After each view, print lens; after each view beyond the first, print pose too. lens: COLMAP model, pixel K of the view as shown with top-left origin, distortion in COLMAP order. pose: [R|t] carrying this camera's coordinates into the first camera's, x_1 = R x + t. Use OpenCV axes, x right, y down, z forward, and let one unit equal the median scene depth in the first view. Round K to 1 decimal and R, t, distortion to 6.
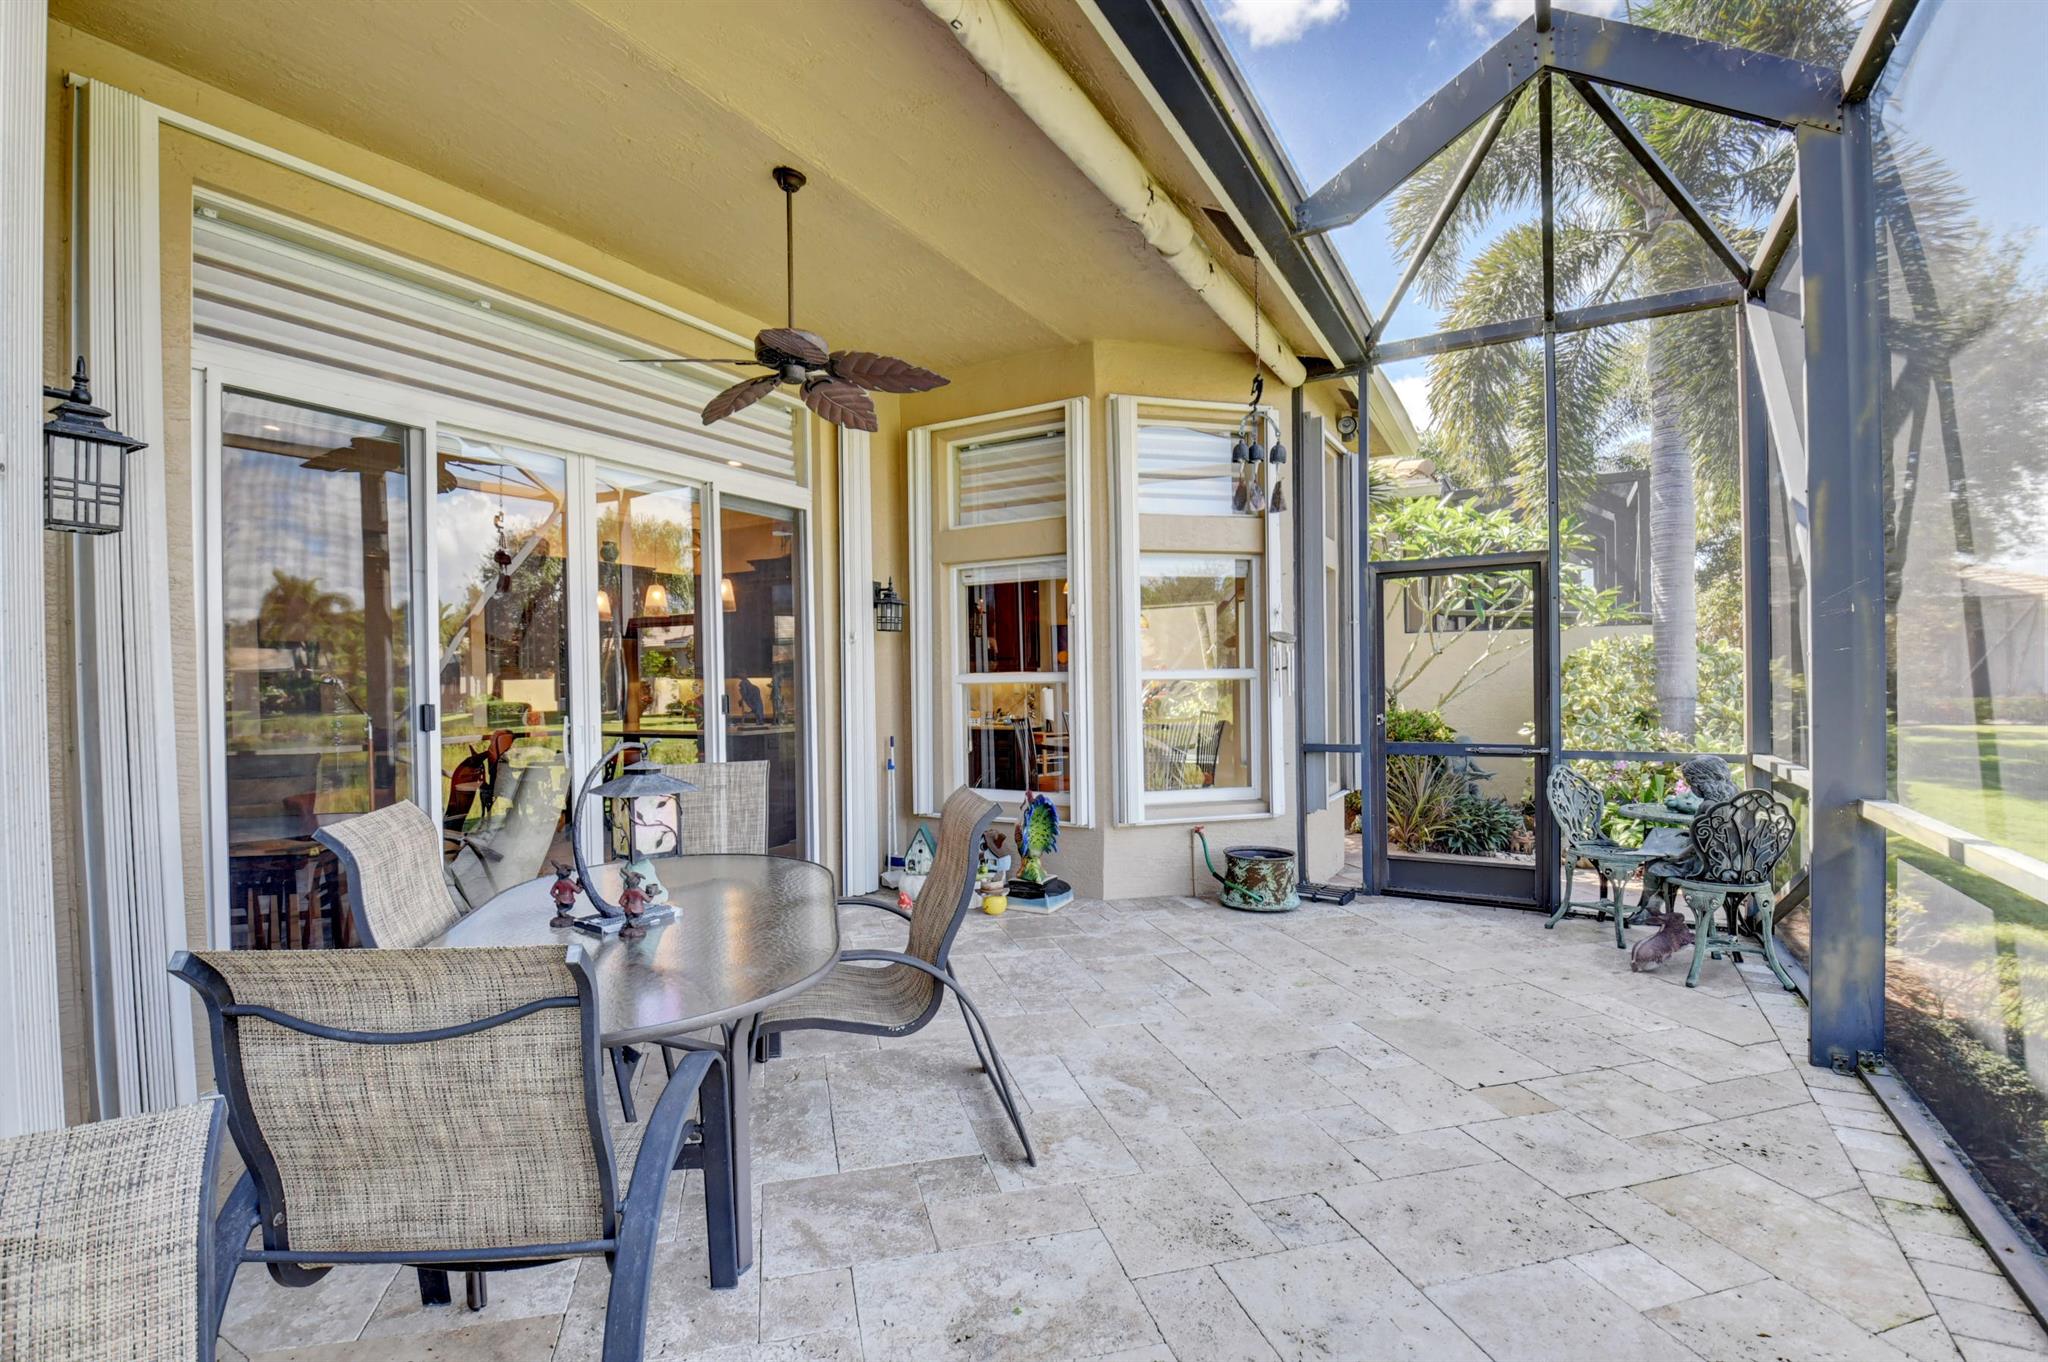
lens RADIAL K [[906.2, 0, 1024.0], [0, 906.2, 681.0], [0, 0, 1]] dist [-0.000151, -0.000728]
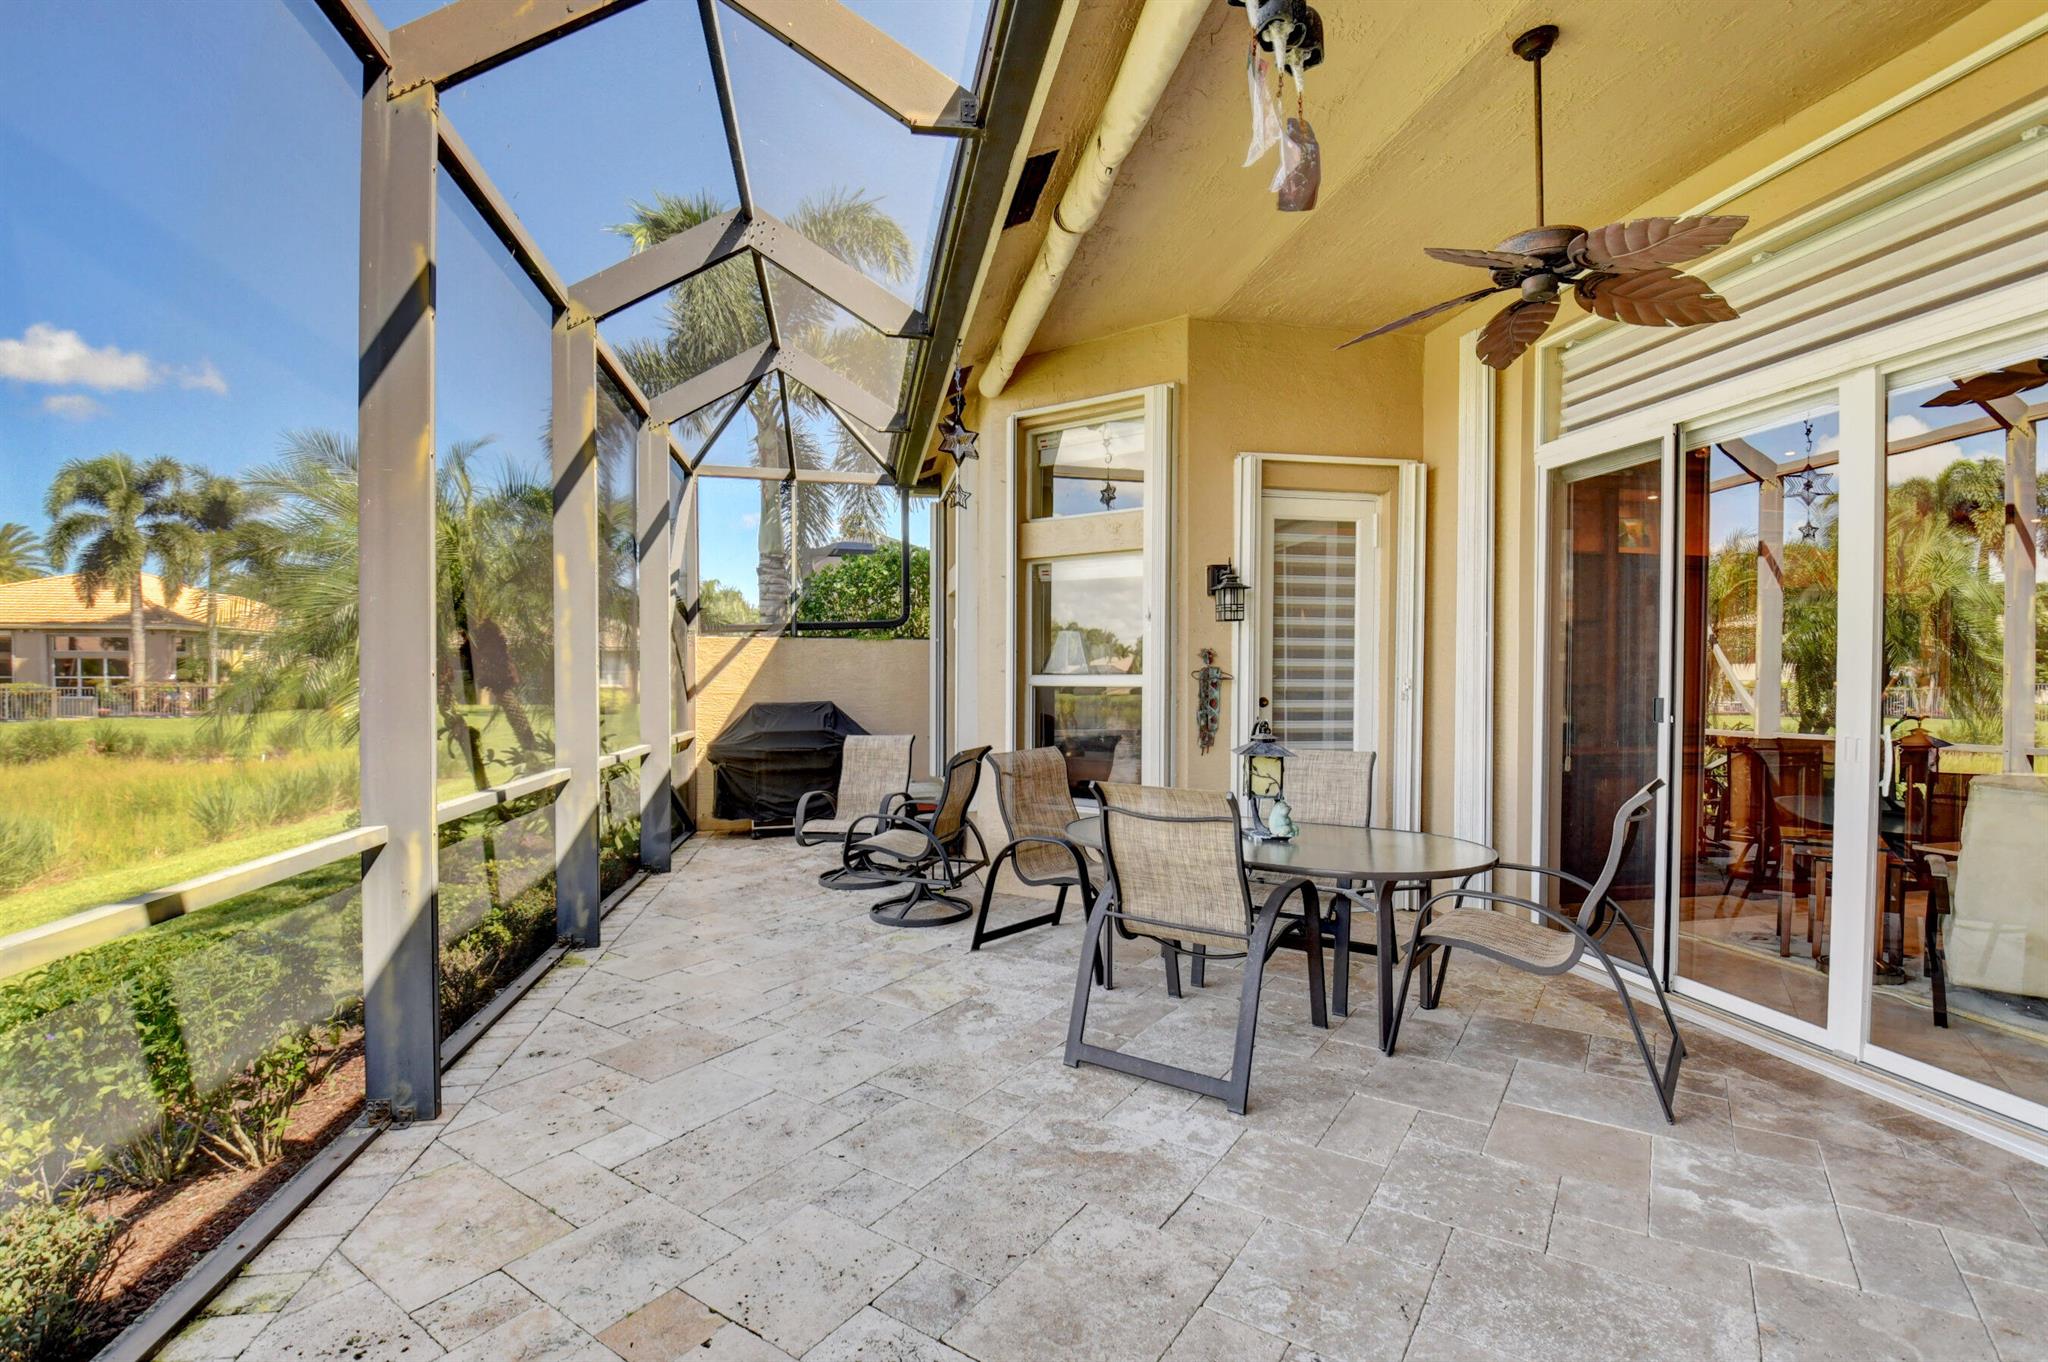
lens RADIAL K [[906.2, 0, 1024.0], [0, 906.2, 681.0], [0, 0, 1]] dist [-0.000151, -0.000728]
pose [[-0.750984, 0.022804, -0.659927, 0.885741], [-0.000098, 0.999400, 0.034647, -0.040992], [0.660321, 0.026084, -0.750530, 1.913455]]
